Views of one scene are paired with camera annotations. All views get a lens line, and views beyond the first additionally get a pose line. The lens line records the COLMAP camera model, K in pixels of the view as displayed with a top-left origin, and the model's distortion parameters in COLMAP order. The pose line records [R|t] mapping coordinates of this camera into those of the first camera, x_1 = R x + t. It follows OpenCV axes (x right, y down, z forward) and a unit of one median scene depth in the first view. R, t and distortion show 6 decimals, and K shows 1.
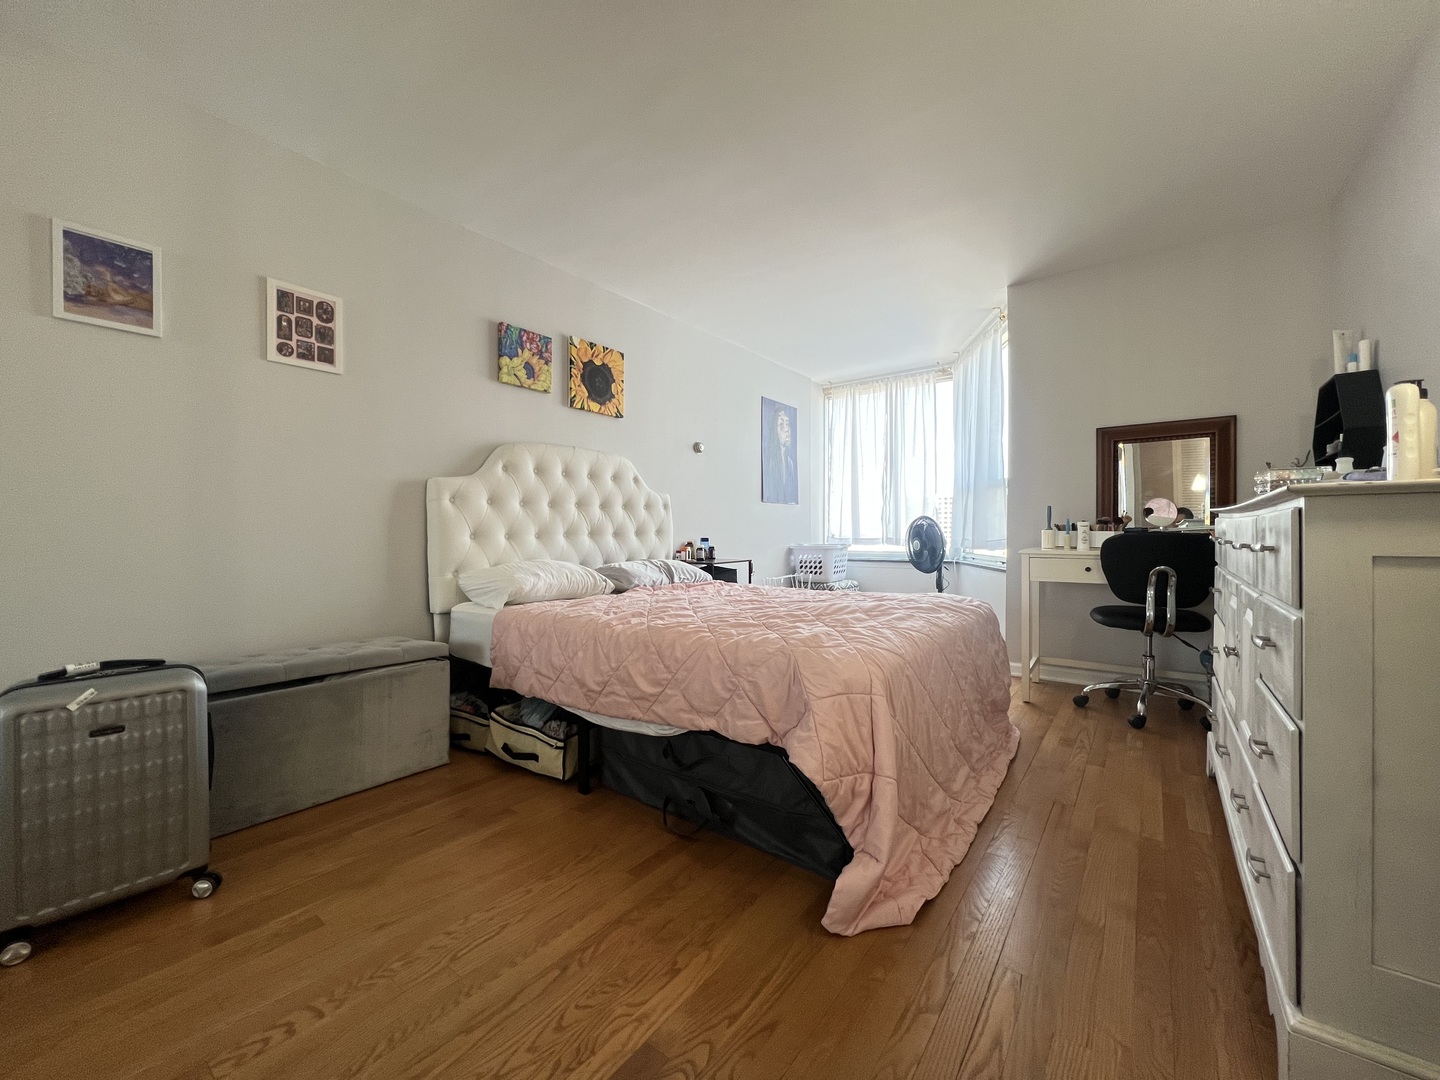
lens RADIAL K [[577.5, 0, 720.5], [0, 577.5, 533.7], [0, 0, 1]] dist [-0.001798, -0.000249]
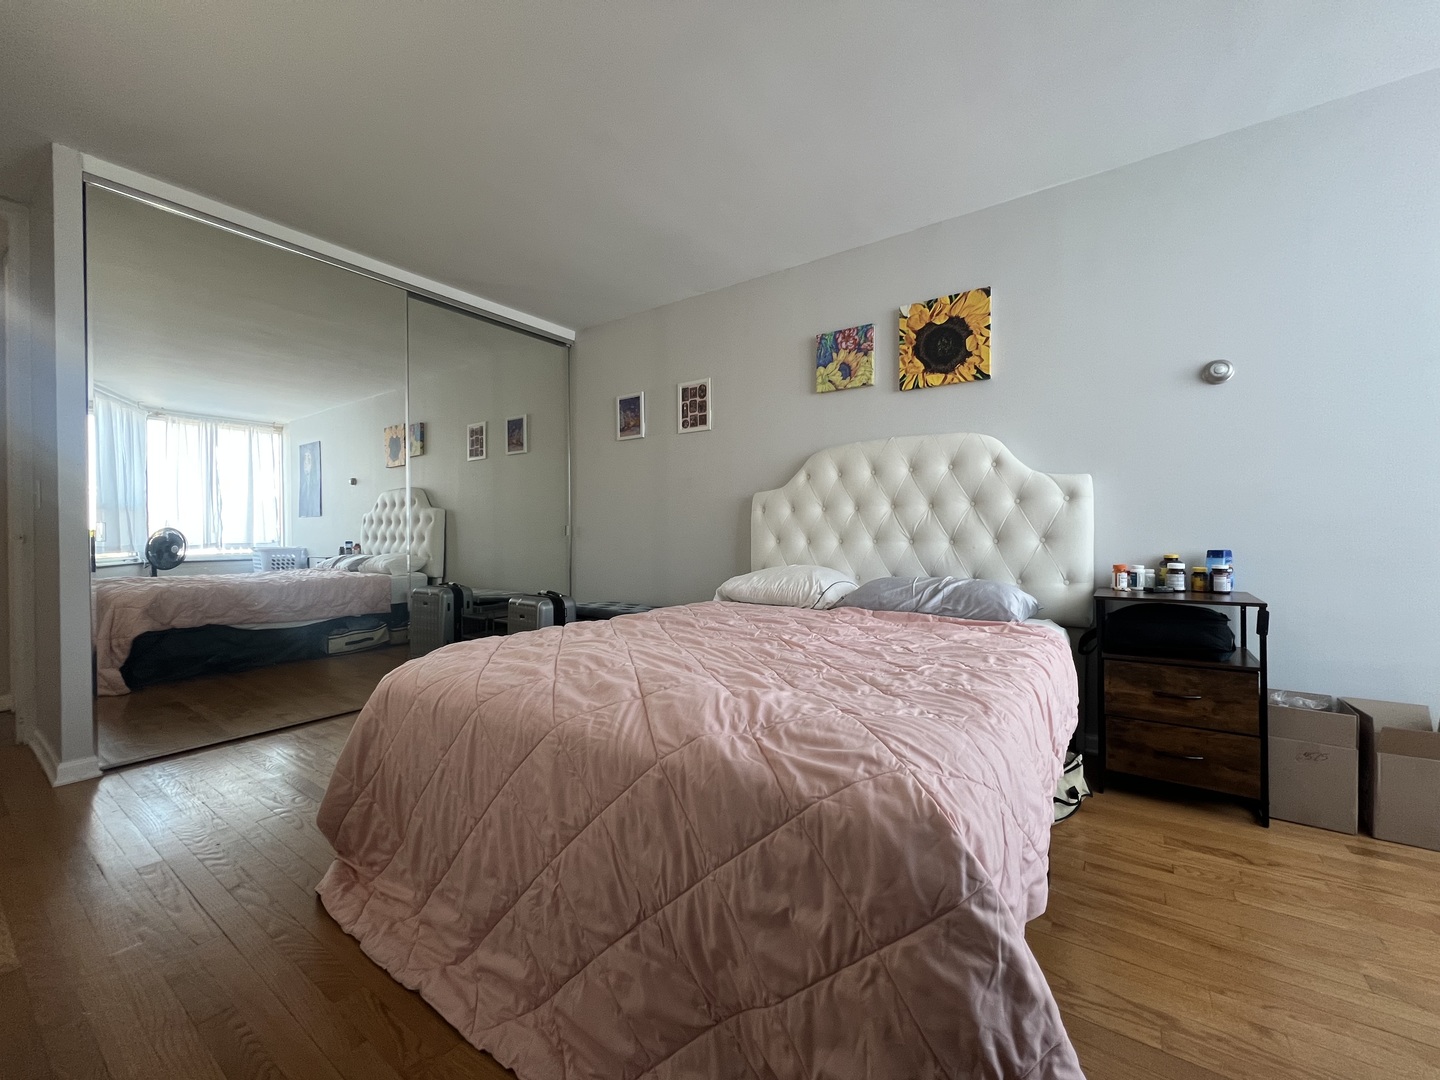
lens RADIAL K [[580.1, 0, 721.1], [0, 580.1, 540.6], [0, 0, 1]] dist [-0.001271, 0.000363]
pose [[0.029392, 0.010147, -0.999516, 0.636976], [-0.002808, 0.999945, 0.010069, -0.006036], [0.999564, 0.002511, 0.029419, 0.762344]]
